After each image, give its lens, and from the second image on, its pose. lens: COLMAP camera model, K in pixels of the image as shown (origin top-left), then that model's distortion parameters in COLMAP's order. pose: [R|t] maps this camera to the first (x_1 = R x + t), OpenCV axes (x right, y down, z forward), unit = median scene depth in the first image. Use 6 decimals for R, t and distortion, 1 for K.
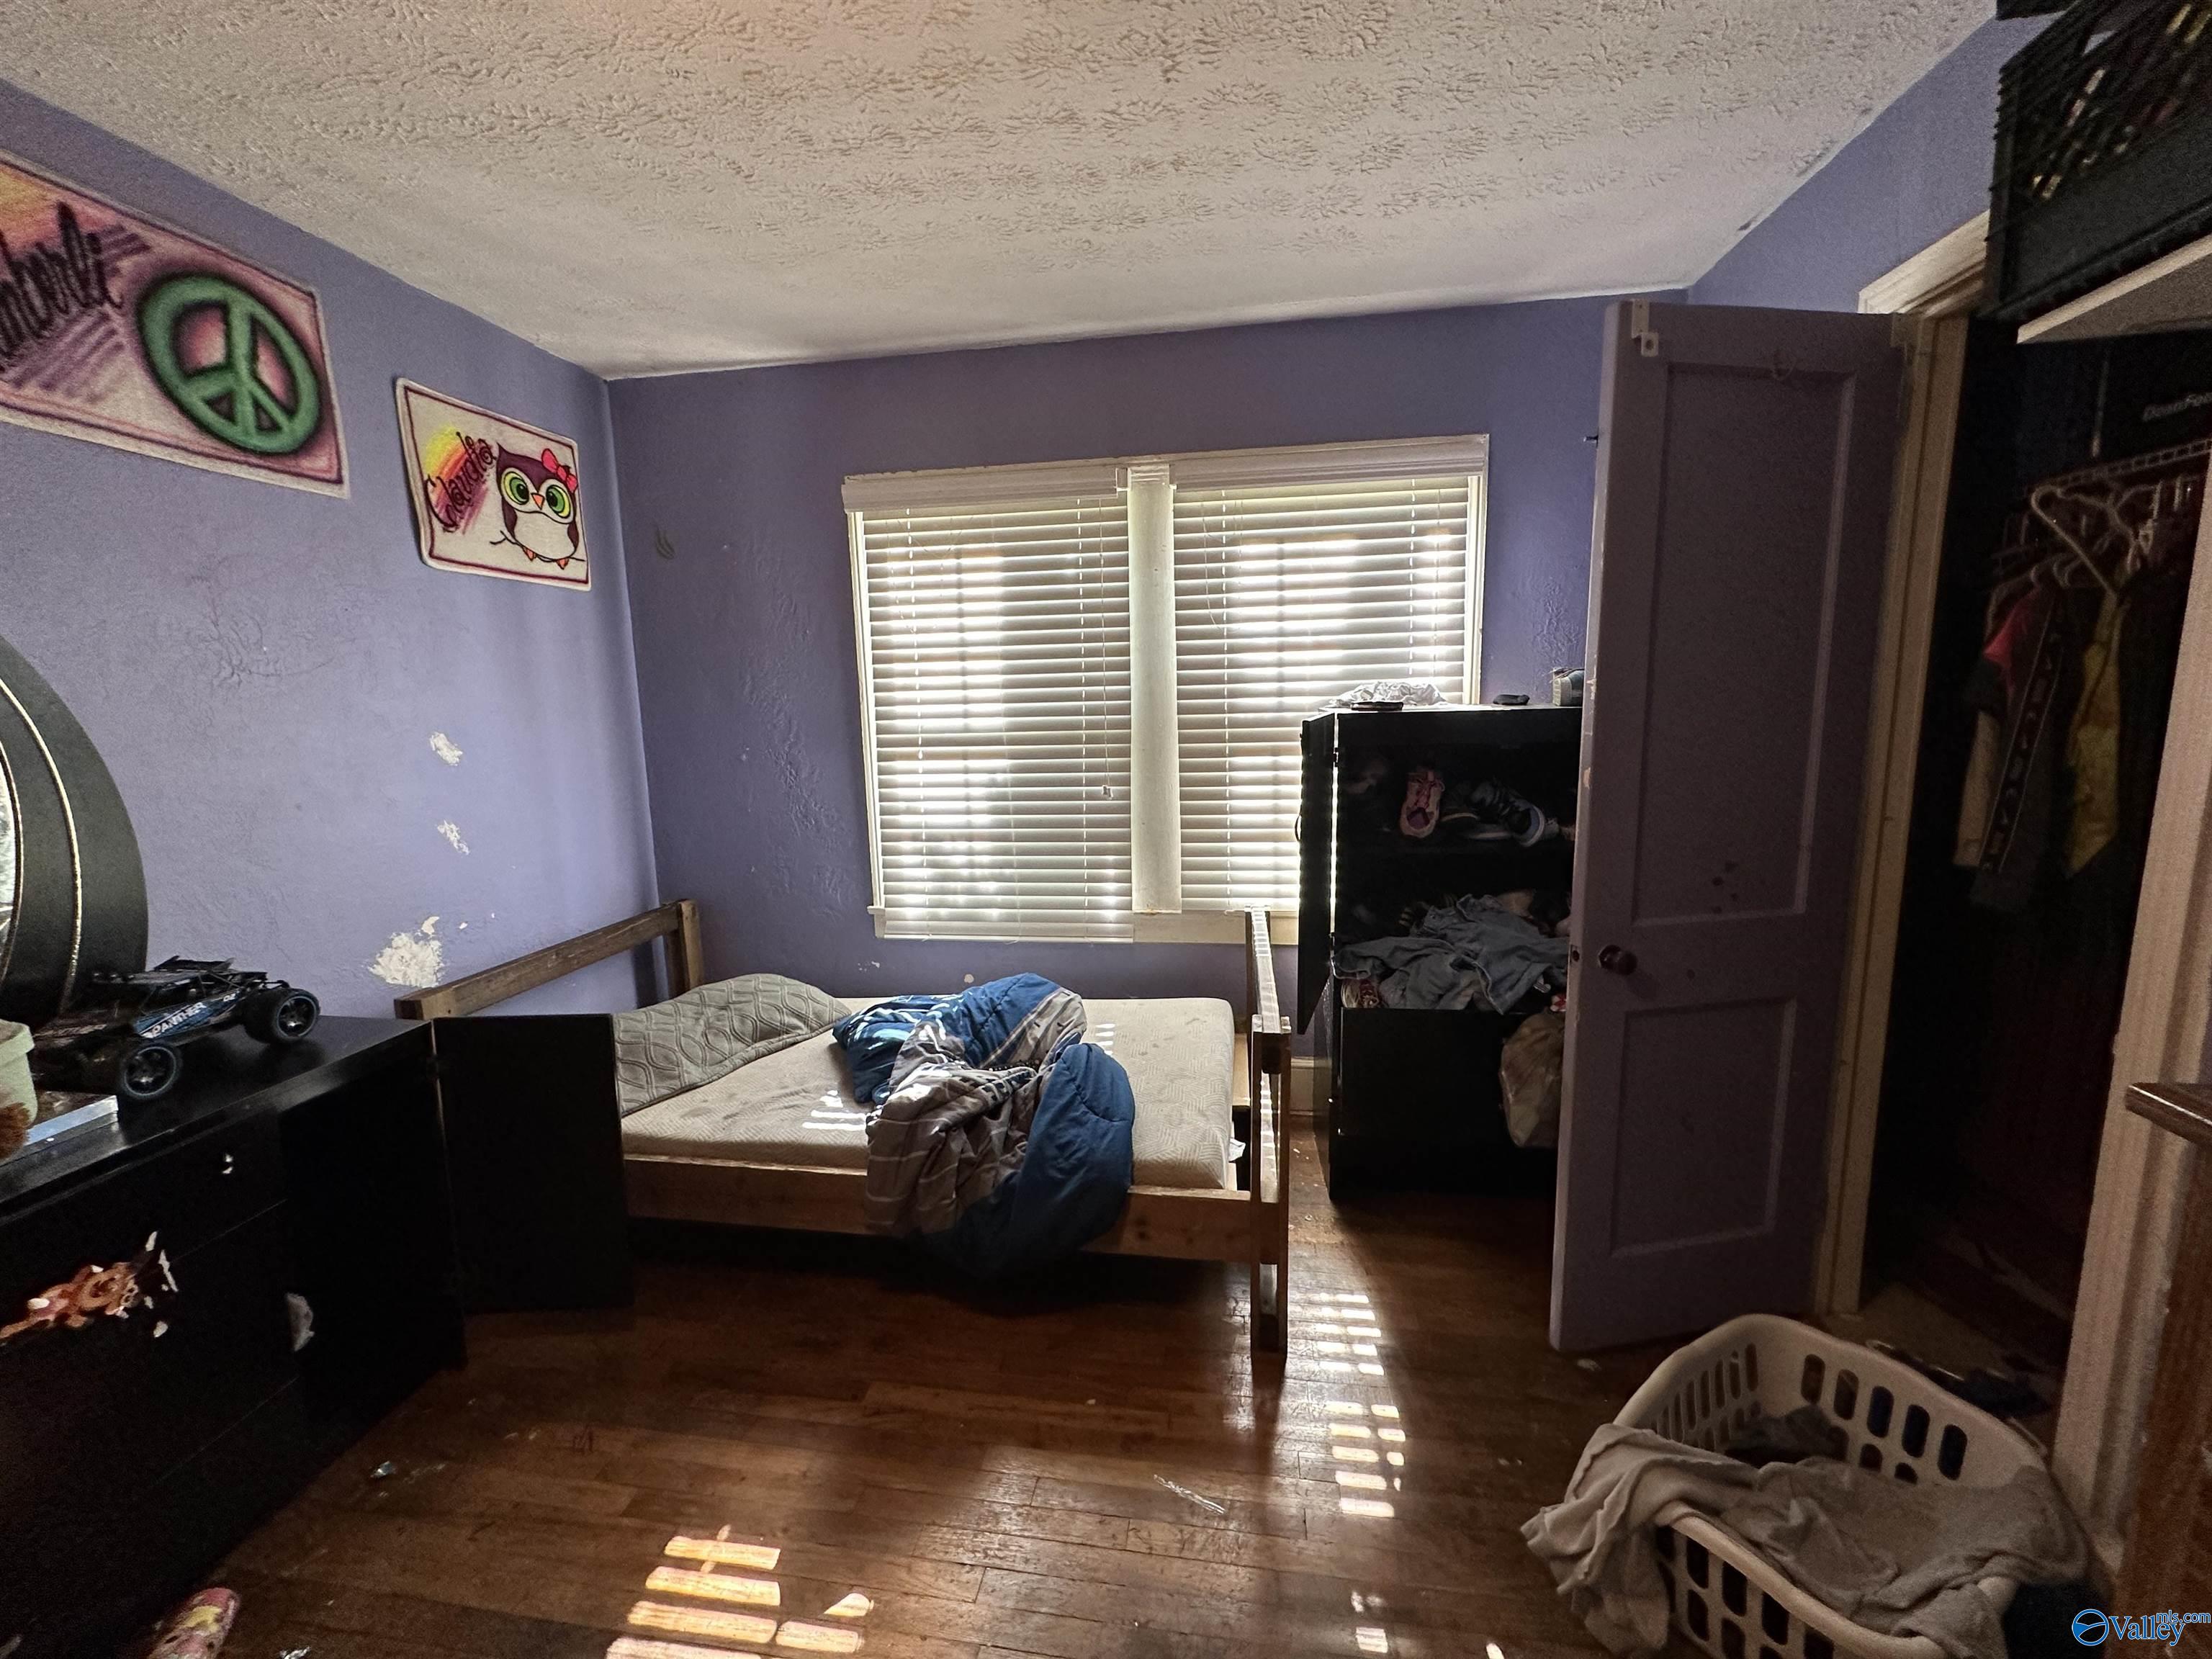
lens RADIAL K [[880.4, 0, 1109.2], [0, 880.4, 832.9], [0, 0, 1]] dist [-0.002068, 0.000443]
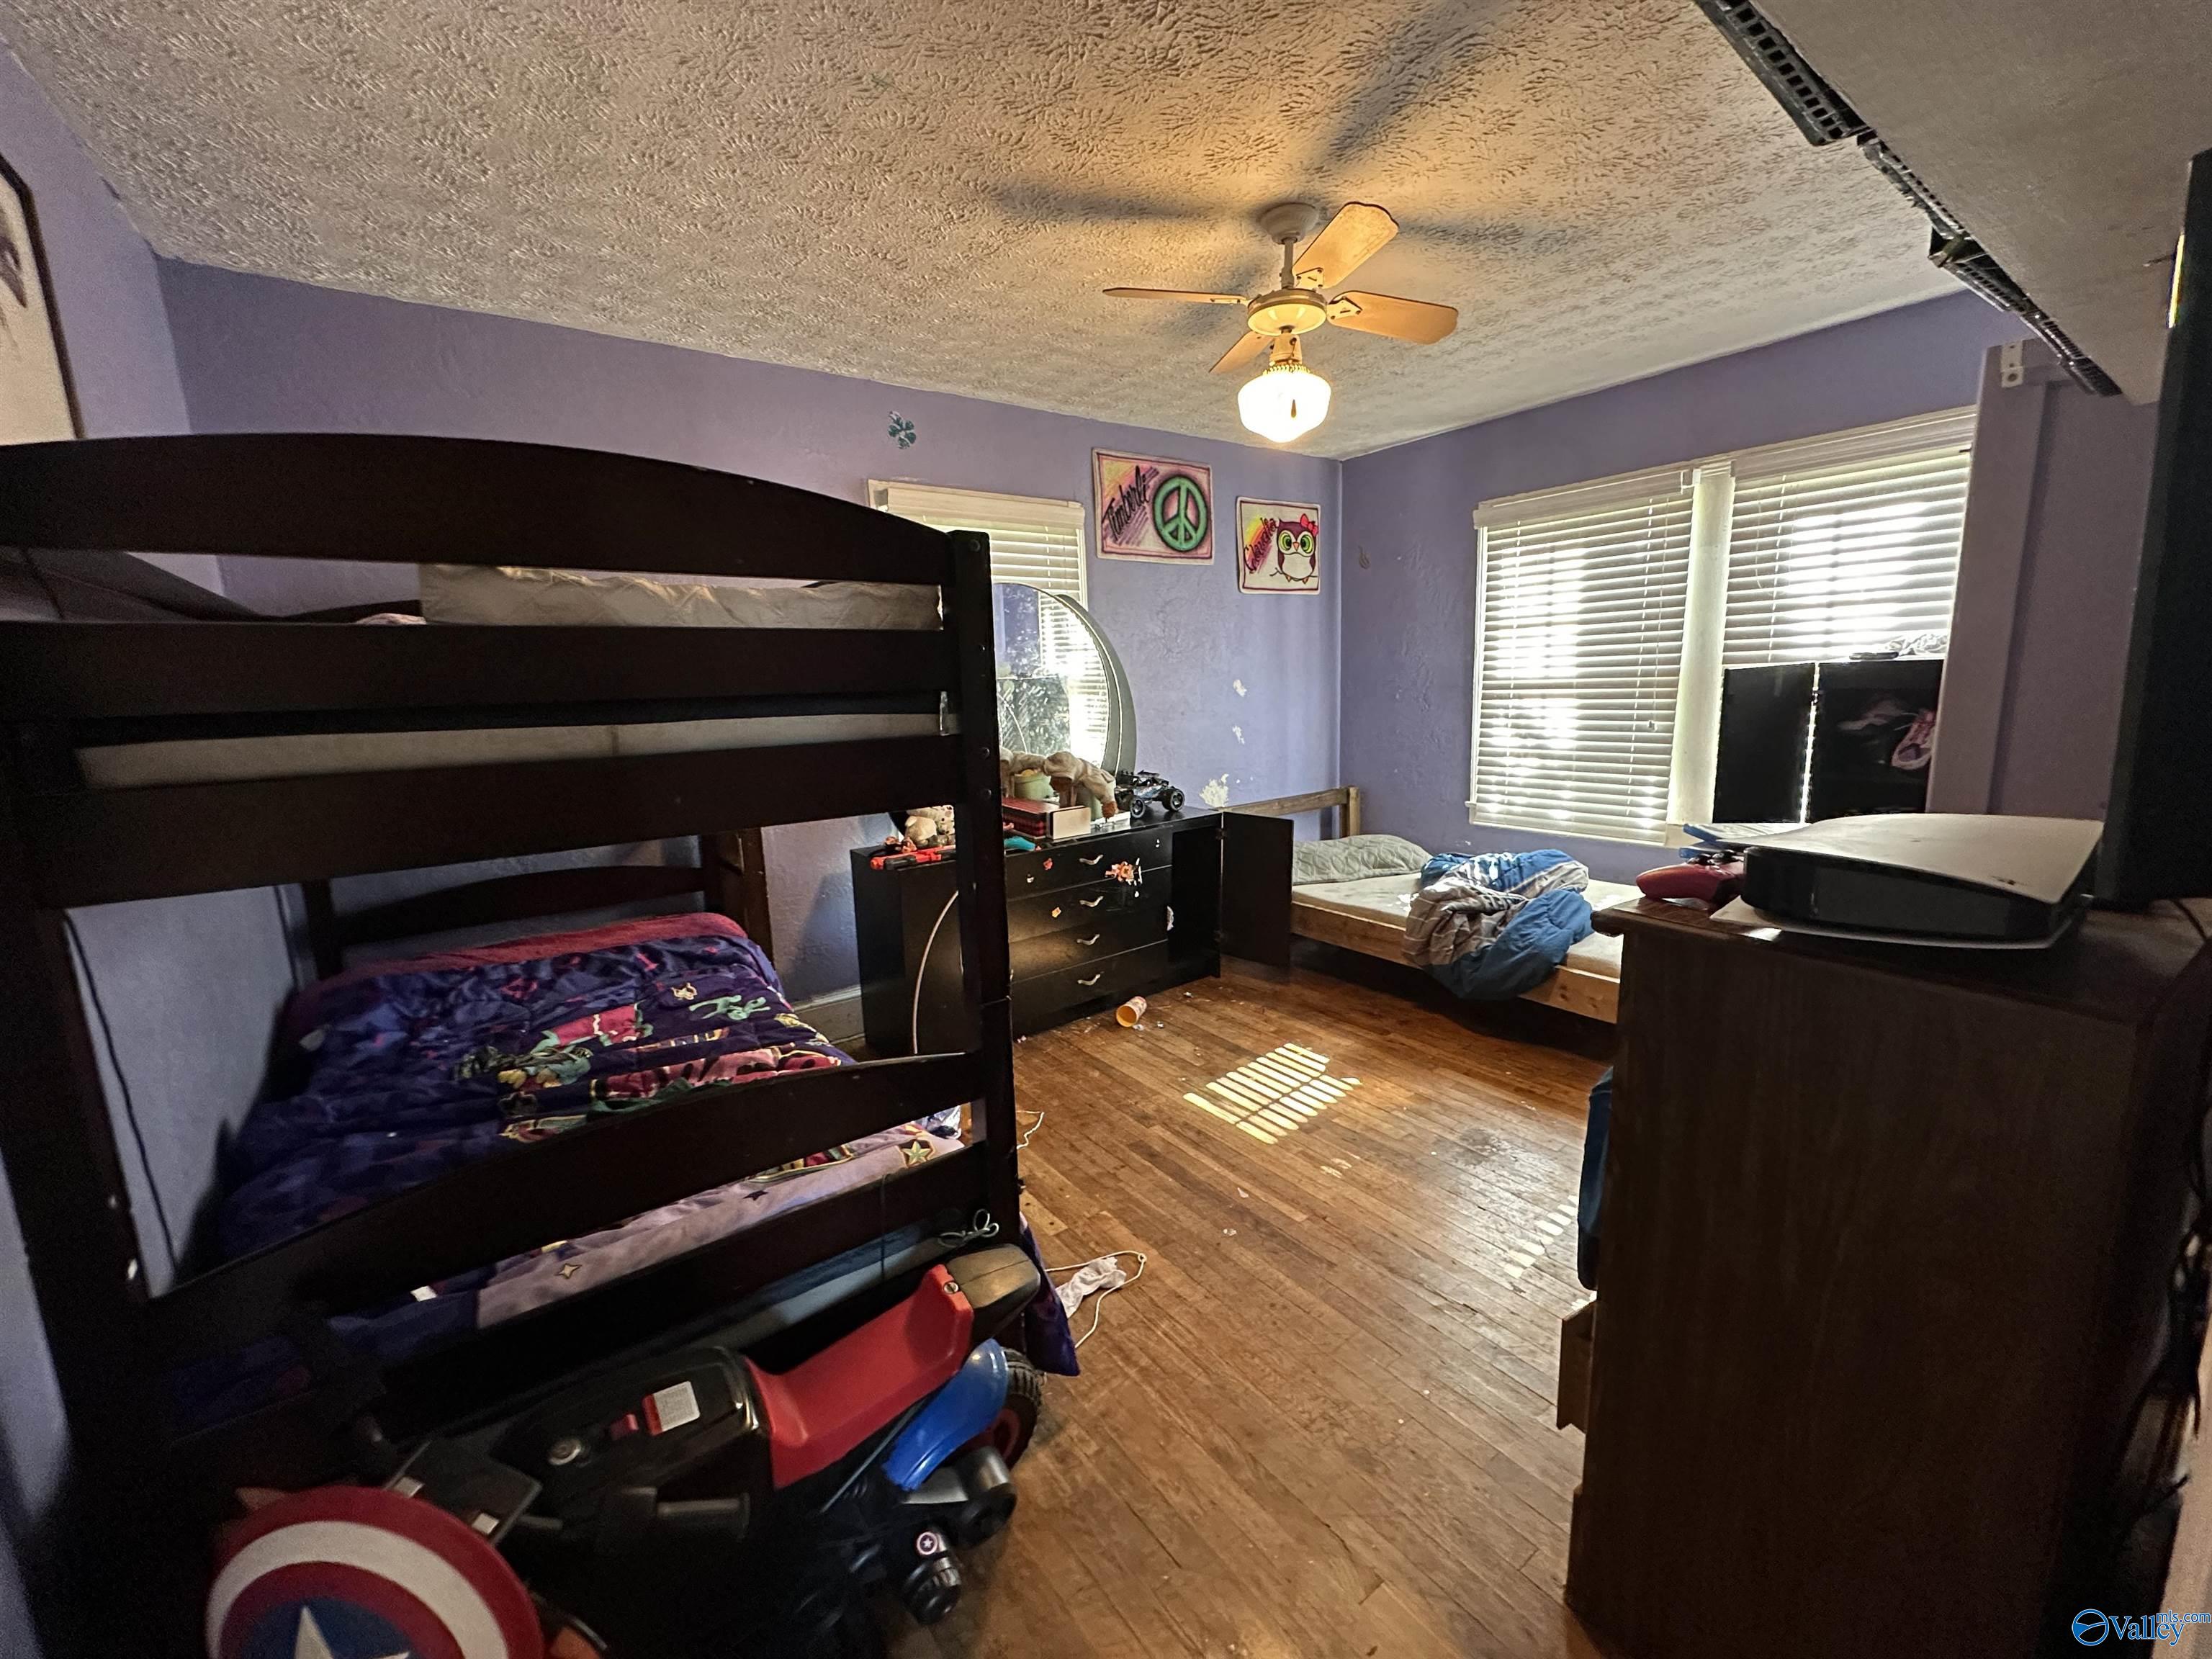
lens RADIAL K [[880.4, 0, 1109.9], [0, 880.4, 835.6], [0, 0, 1]] dist [-0.002068, 0.000443]
pose [[0.704100, 0.122257, -0.699497, 0.431258], [-0.081951, 0.992476, 0.090972, 0.072888], [0.705356, -0.006729, 0.708821, -0.566958]]
